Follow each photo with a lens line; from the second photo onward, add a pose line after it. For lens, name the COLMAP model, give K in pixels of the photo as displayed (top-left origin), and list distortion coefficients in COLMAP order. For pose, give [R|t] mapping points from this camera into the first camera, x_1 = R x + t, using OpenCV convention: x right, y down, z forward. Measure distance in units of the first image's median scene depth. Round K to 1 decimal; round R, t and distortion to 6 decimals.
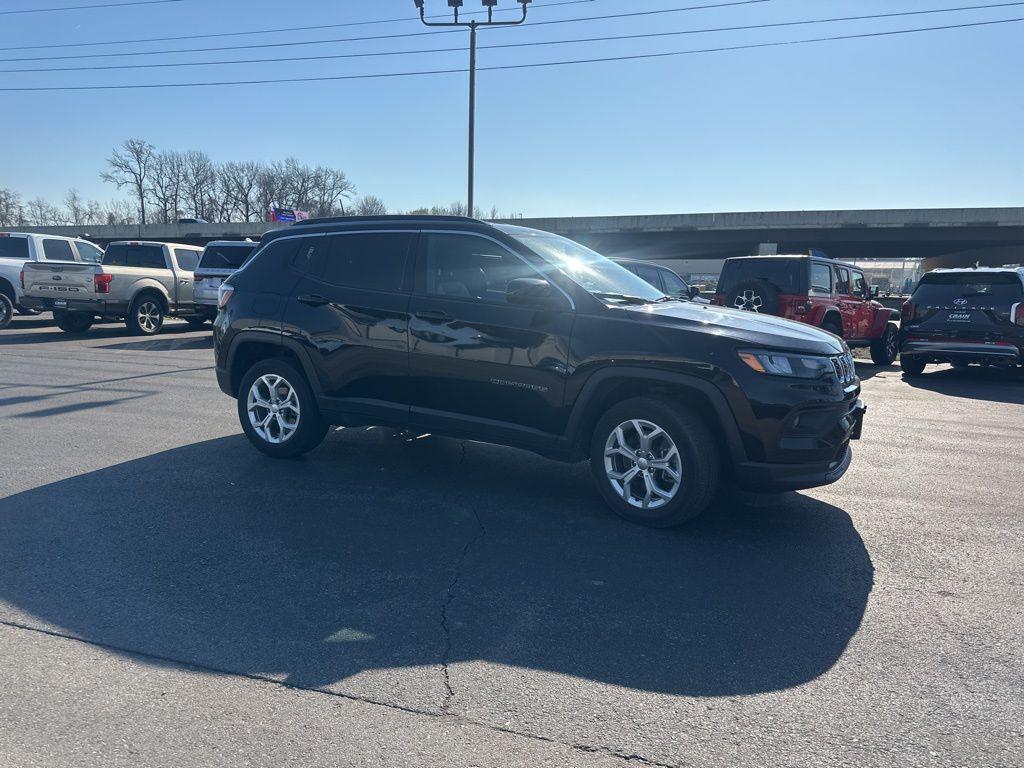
lens RADIAL K [[732.3, 0, 536.8], [0, 732.3, 390.2], [0, 0, 1]] dist [0.048307, -0.056293]
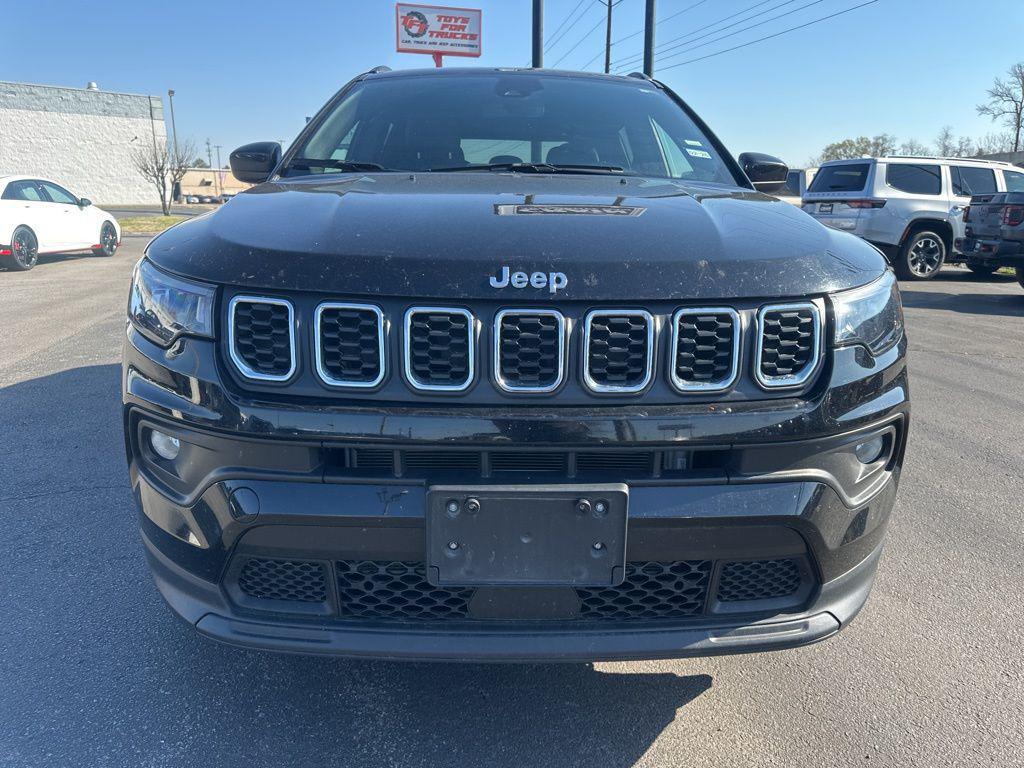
lens RADIAL K [[732.3, 0, 518.9], [0, 732.3, 399.4], [0, 0, 1]] dist [0.048307, -0.056293]
pose [[0.473953, 0.195480, -0.858578, 0.526670], [-0.119334, 0.980311, 0.157322, -0.044766], [0.872427, 0.027894, 0.487949, 0.654714]]
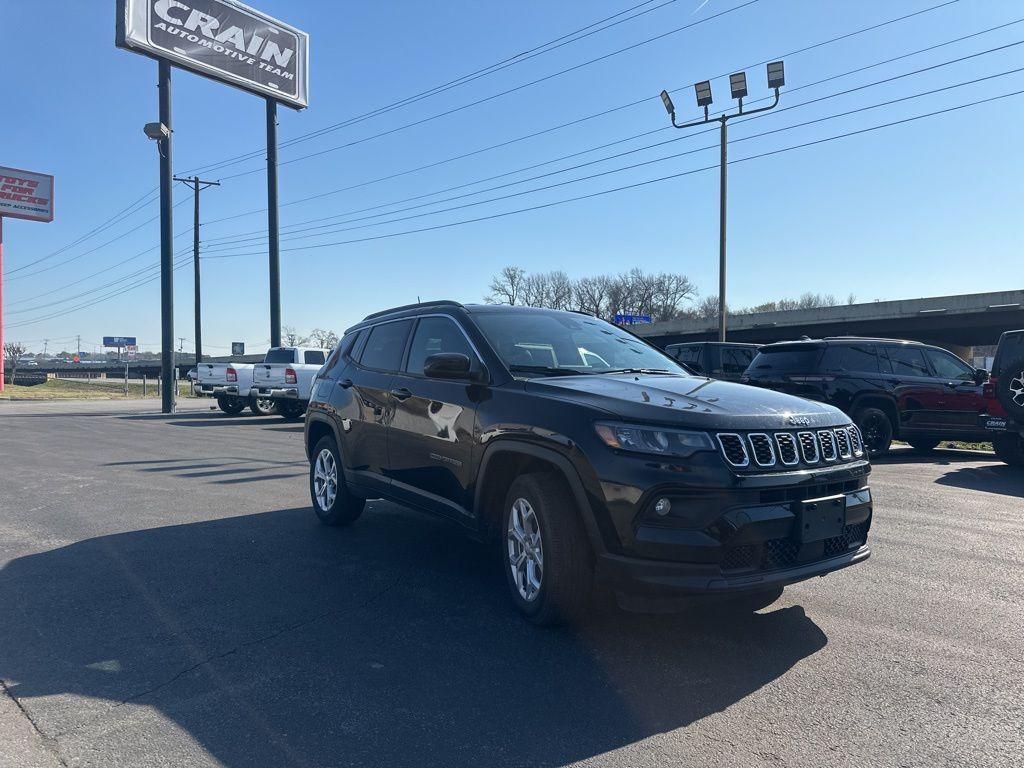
lens RADIAL K [[732.3, 0, 511.2], [0, 732.3, 388.7], [0, 0, 1]] dist [0.048307, -0.056293]
pose [[0.877189, -0.020100, -0.479725, 0.411597], [-0.045236, 0.991220, -0.124245, 0.013152], [0.478010, 0.130687, 0.868578, 0.128819]]
